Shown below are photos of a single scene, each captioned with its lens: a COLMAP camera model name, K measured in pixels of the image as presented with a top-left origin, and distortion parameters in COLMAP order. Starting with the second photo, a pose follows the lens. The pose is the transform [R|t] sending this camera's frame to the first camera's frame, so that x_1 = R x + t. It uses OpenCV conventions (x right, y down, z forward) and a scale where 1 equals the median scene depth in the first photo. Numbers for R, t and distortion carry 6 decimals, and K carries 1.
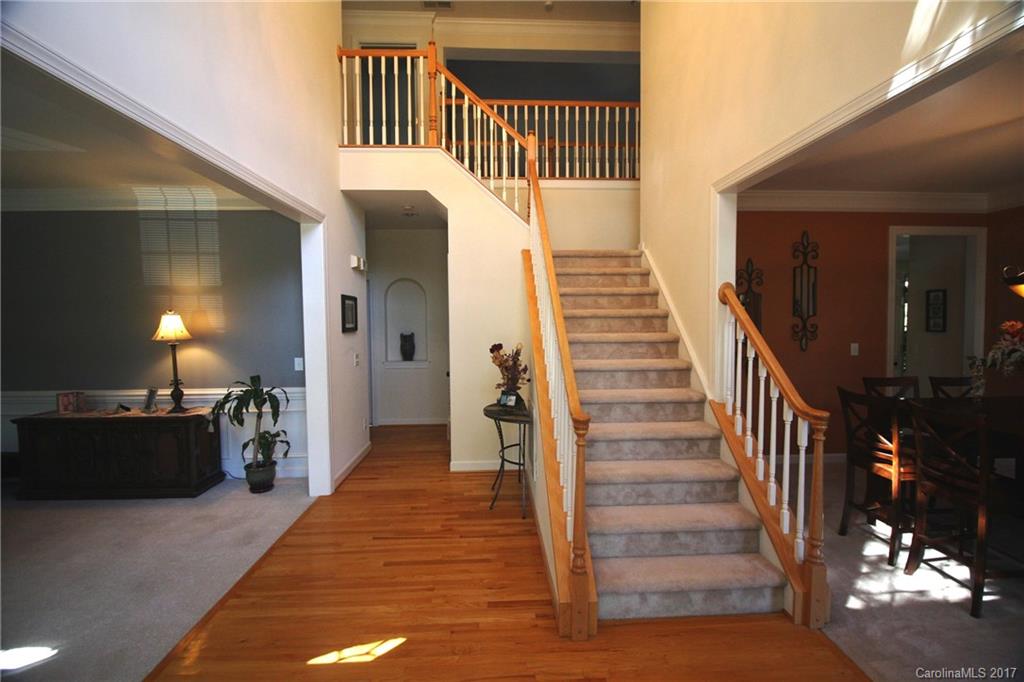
lens RADIAL K [[472.8, 0, 513.5], [0, 472.8, 337.8], [0, 0, 1]] dist [-0.026892, -0.000490]
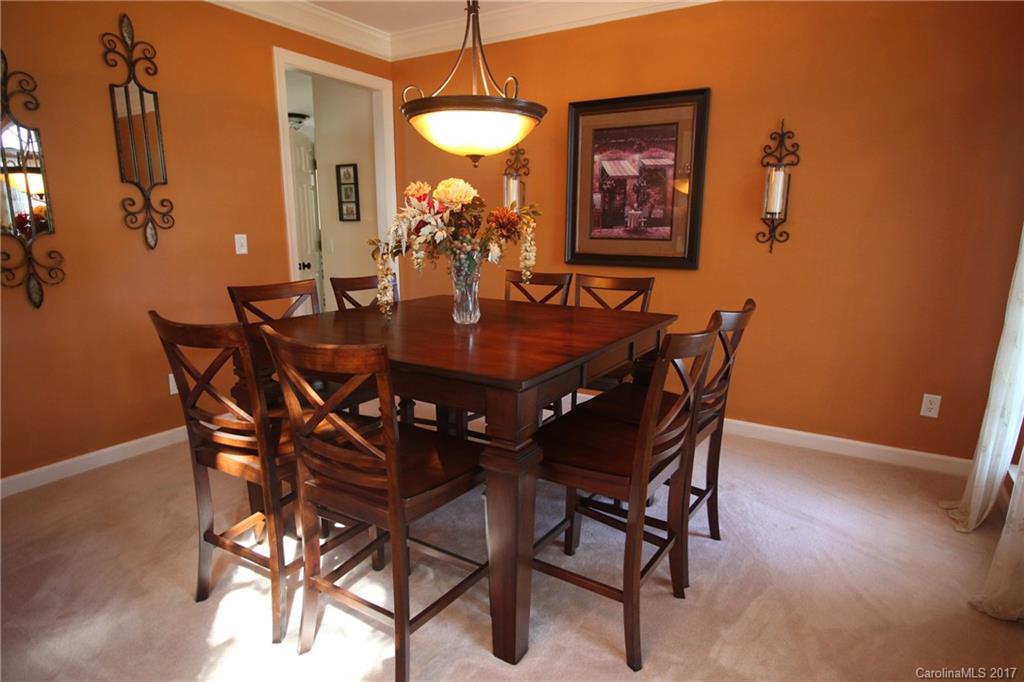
lens RADIAL K [[594.5, 0, 510.4], [0, 594.5, 344.6], [0, 0, 1]] dist [0.000008, -0.000302]
pose [[0.565670, -0.156746, 0.809598, 0.275140], [0.026968, 0.984760, 0.171817, 0.030689], [-0.824191, -0.075358, 0.561276, 0.248660]]
